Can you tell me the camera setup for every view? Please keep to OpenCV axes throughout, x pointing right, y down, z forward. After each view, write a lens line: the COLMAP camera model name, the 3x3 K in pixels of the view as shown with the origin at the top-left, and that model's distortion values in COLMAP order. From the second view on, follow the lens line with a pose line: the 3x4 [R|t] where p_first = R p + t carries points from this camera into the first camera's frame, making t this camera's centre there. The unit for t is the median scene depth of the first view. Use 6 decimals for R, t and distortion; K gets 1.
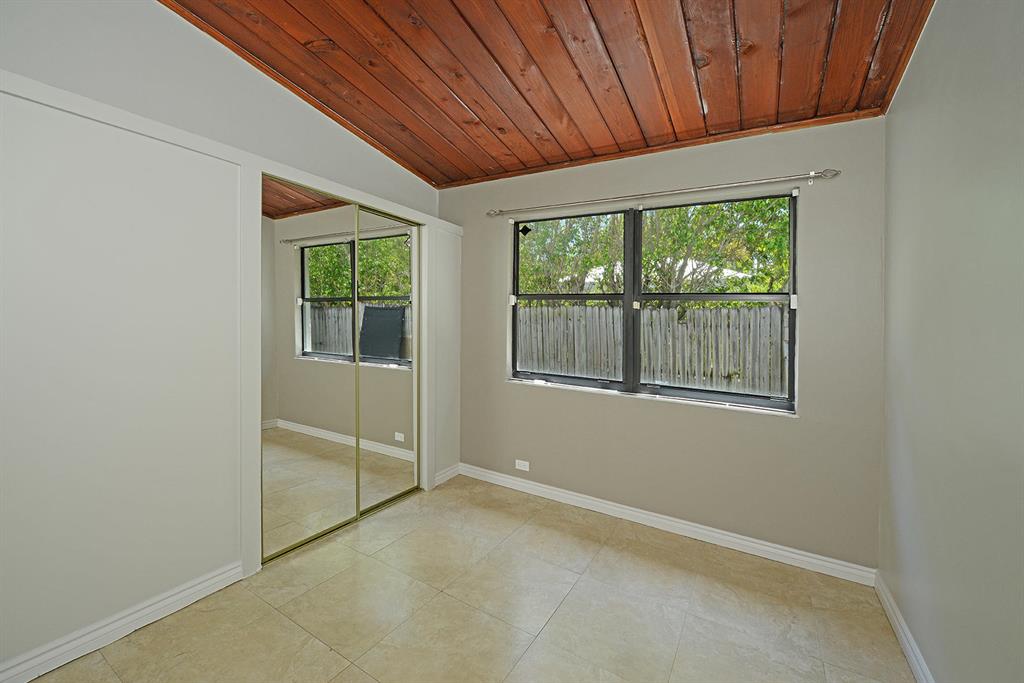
lens RADIAL K [[428.4, 0, 519.4], [0, 428.4, 320.5], [0, 0, 1]] dist [-0.007545, -0.000622]
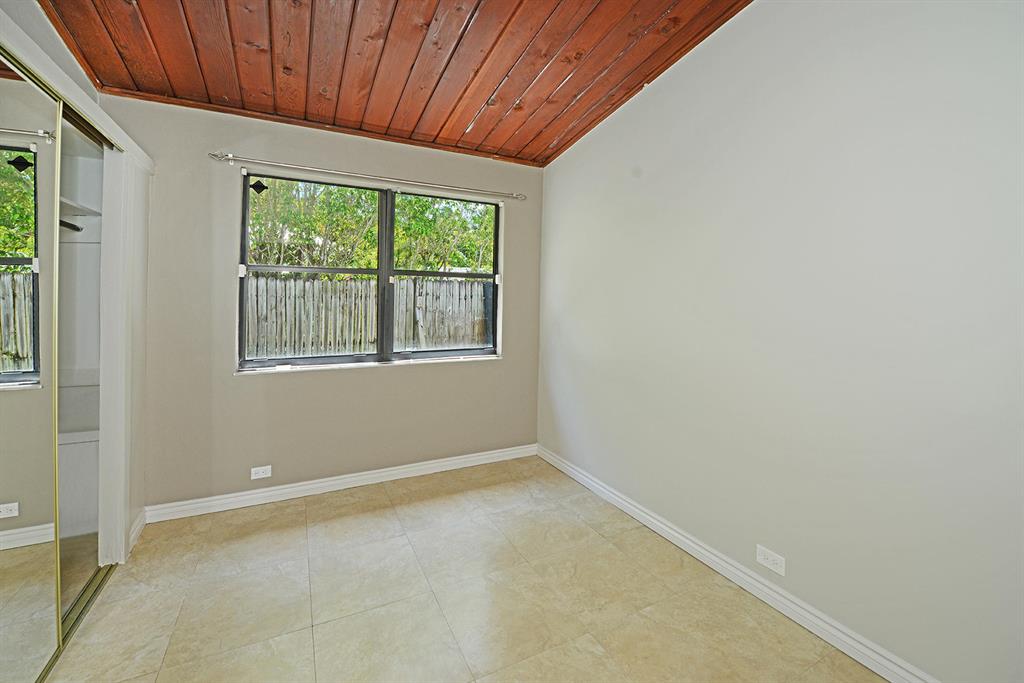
lens RADIAL K [[428.4, 0, 534.7], [0, 428.4, 291.8], [0, 0, 1]] dist [-0.007545, -0.000622]
pose [[0.497251, -0.014611, 0.867483, -0.476731], [0.008295, 0.999893, 0.012086, -0.015479], [-0.867567, 0.001186, 0.497319, 0.149284]]
